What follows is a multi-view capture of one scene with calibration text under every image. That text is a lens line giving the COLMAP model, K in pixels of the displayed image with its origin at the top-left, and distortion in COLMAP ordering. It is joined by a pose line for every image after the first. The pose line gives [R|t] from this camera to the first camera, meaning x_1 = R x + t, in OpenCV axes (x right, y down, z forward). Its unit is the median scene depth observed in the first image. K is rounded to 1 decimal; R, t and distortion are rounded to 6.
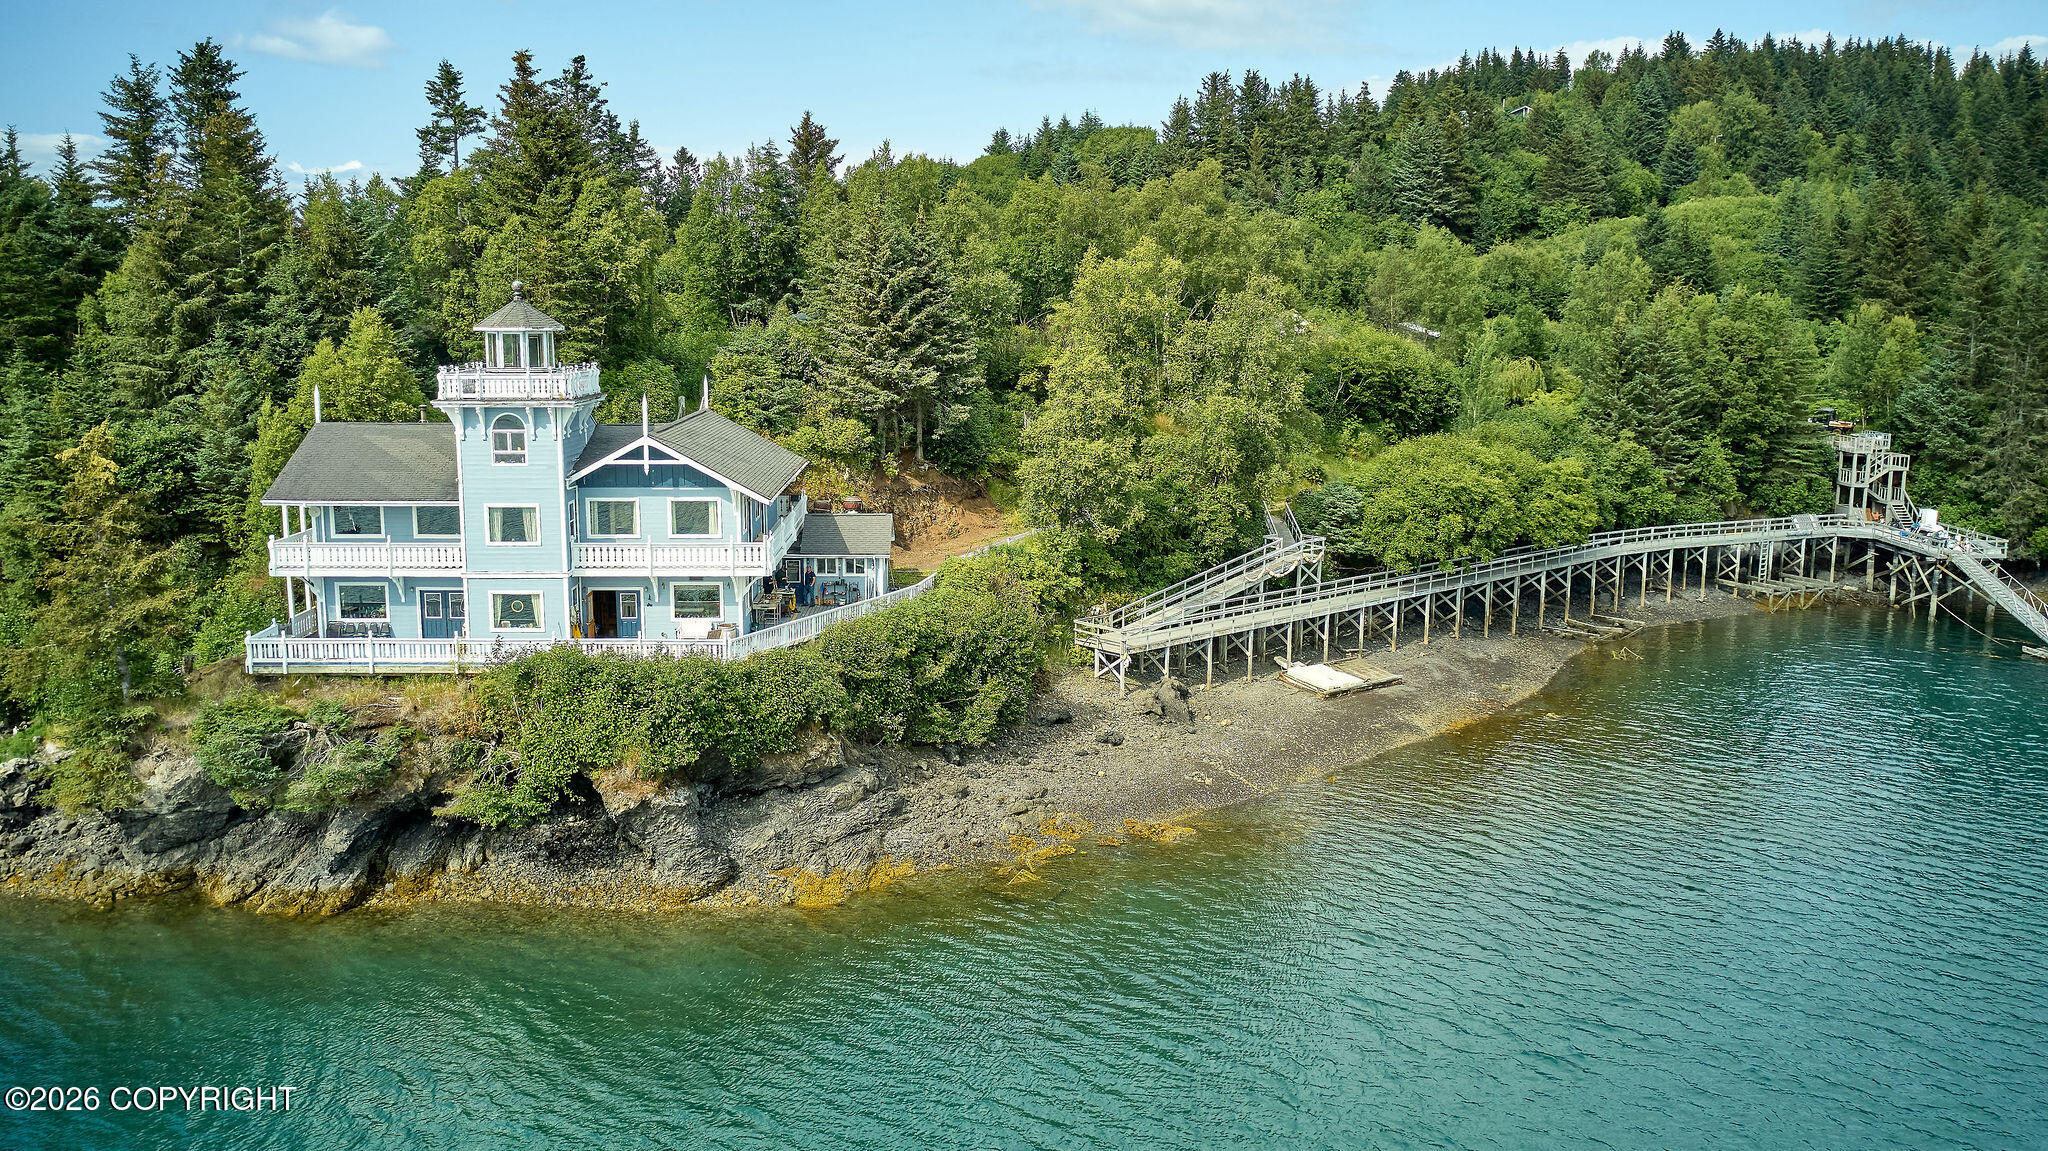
lens RADIAL K [[1626.6, 0, 1023.6], [0, 1626.6, 572.2], [0, 0, 1]] dist [-0.008072, 0.000872]
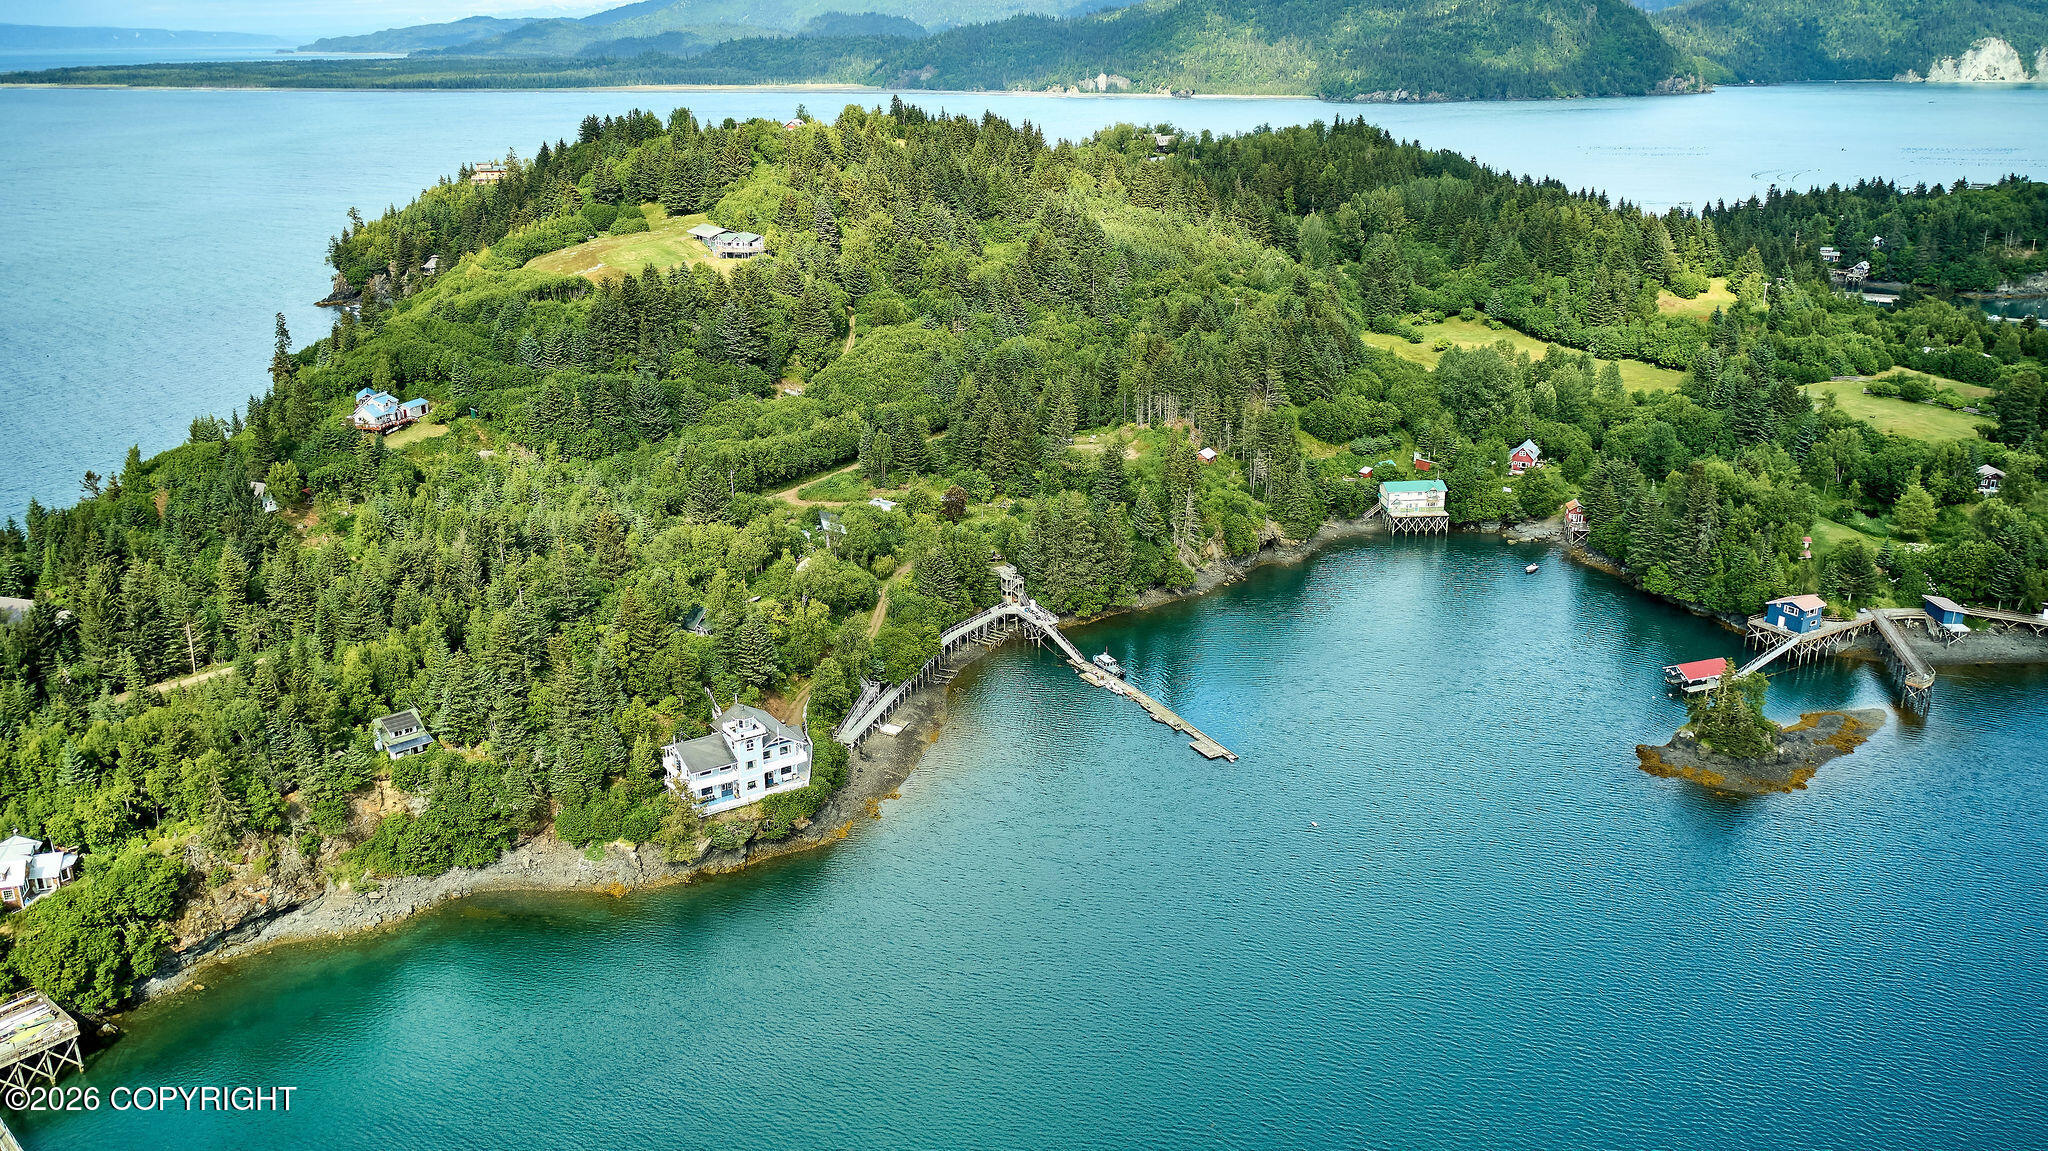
lens RADIAL K [[1624.4, 0, 1022.4], [0, 1624.4, 582.0], [0, 0, 1]] dist [-0.009867, 0.002116]
pose [[0.849851, -0.176442, 0.496610, -1.157330], [0.095126, 0.978171, 0.184748, -0.800942], [-0.518367, -0.109767, 0.848084, -1.873794]]
